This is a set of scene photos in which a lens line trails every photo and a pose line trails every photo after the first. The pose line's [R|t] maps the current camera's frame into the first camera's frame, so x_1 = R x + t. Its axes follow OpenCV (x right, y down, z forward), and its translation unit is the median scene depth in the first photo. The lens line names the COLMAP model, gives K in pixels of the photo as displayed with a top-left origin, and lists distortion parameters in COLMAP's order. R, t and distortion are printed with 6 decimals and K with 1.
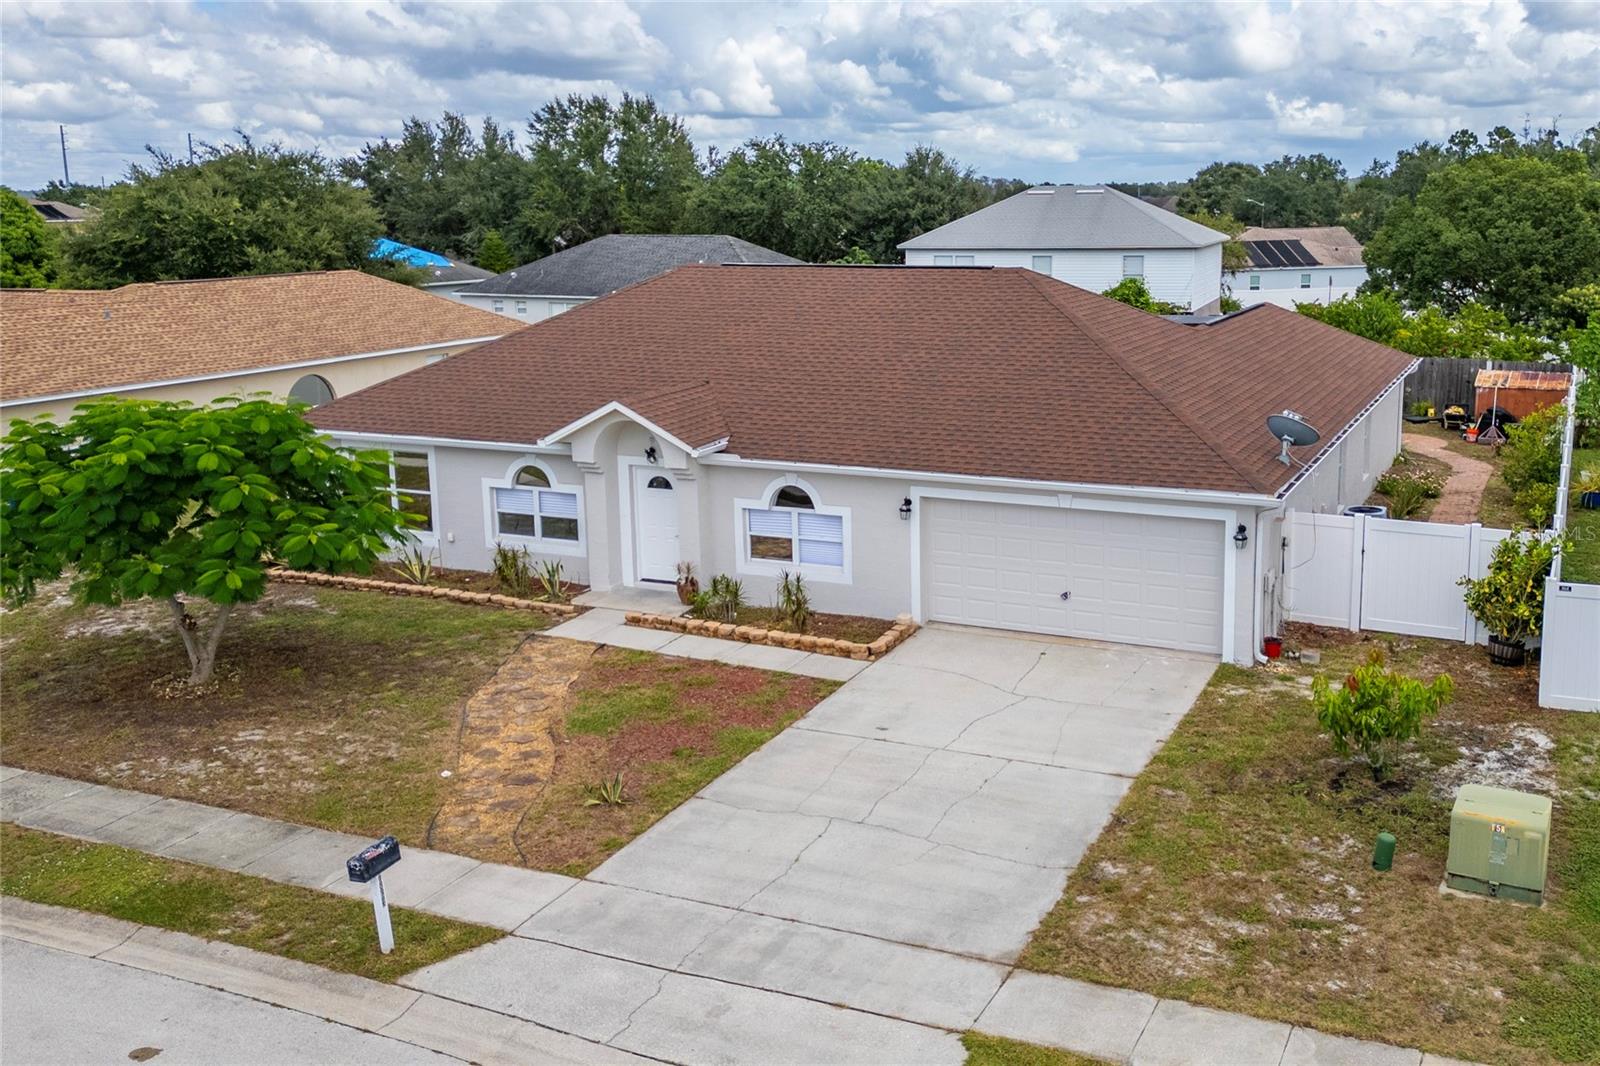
lens RADIAL K [[1510.1, 0, 902.7], [0, 1510.1, 460.5], [0, 0, 1]] dist [0.085151, -0.111990]
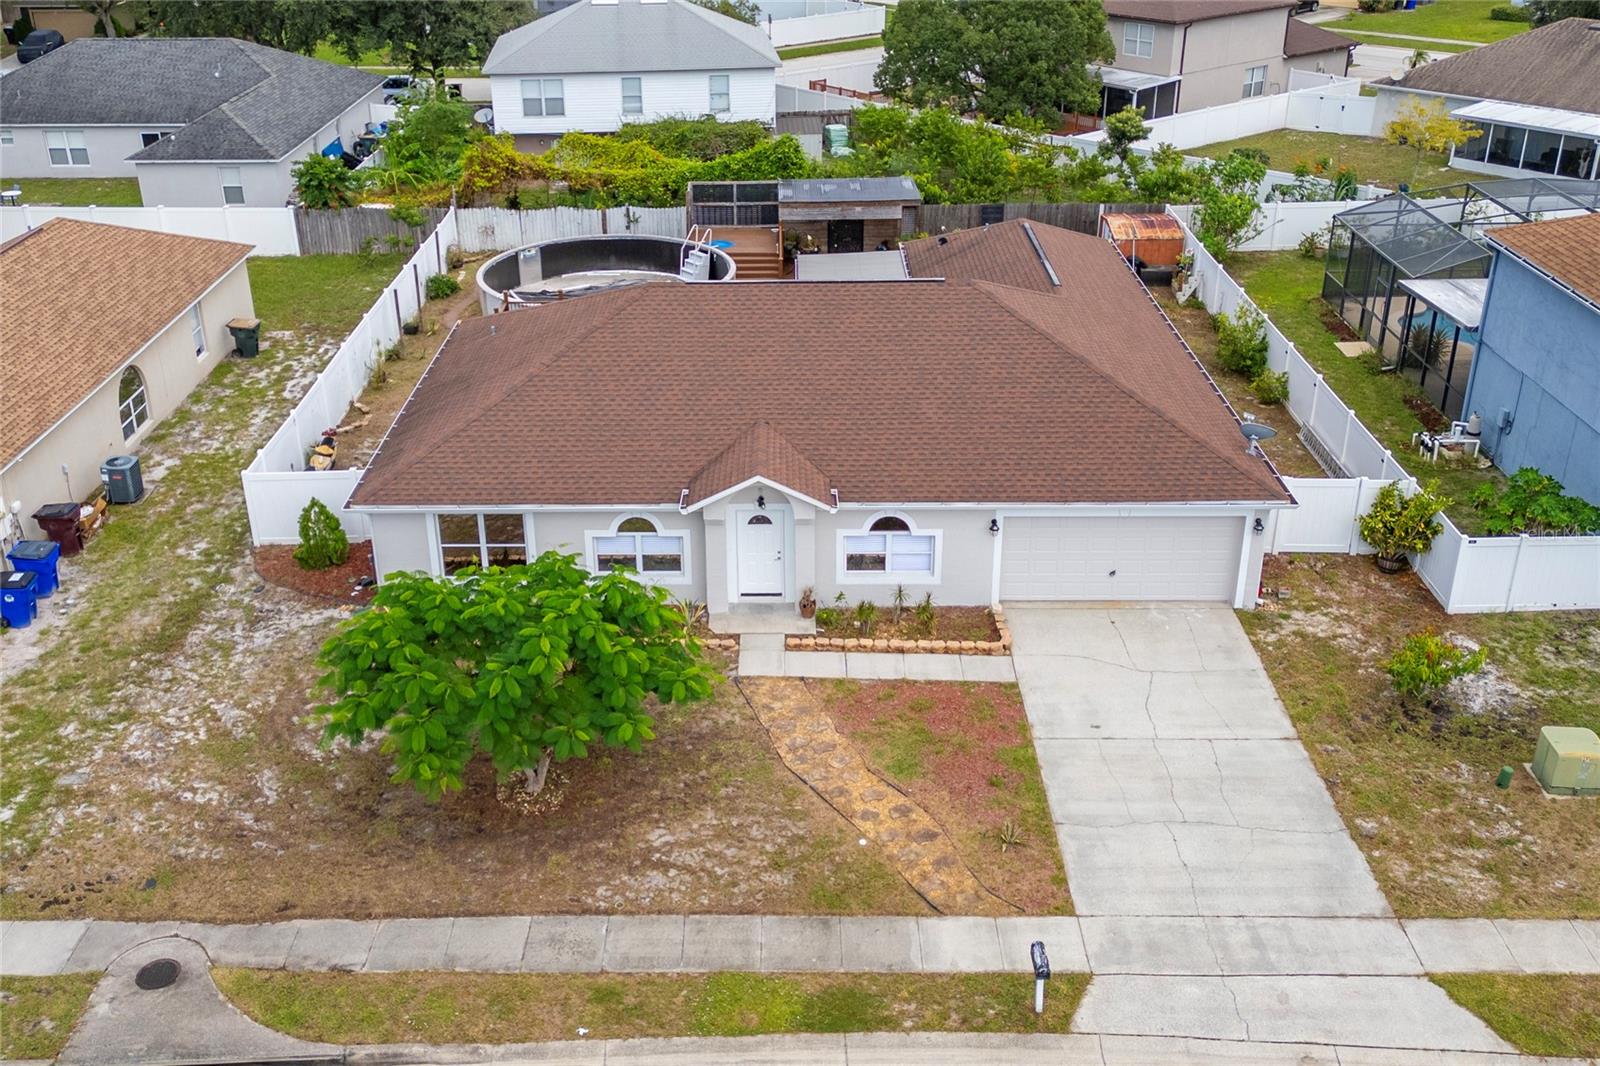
lens RADIAL K [[1502.2, 0, 749.9], [0, 1502.2, 490.9], [0, 0, 1]] dist [0.083222, -0.110308]
pose [[0.921840, -0.168326, 0.349110, -0.731883], [0.073012, 0.960058, 0.270108, -0.415778], [-0.380632, -0.223507, 0.897309, -0.074440]]
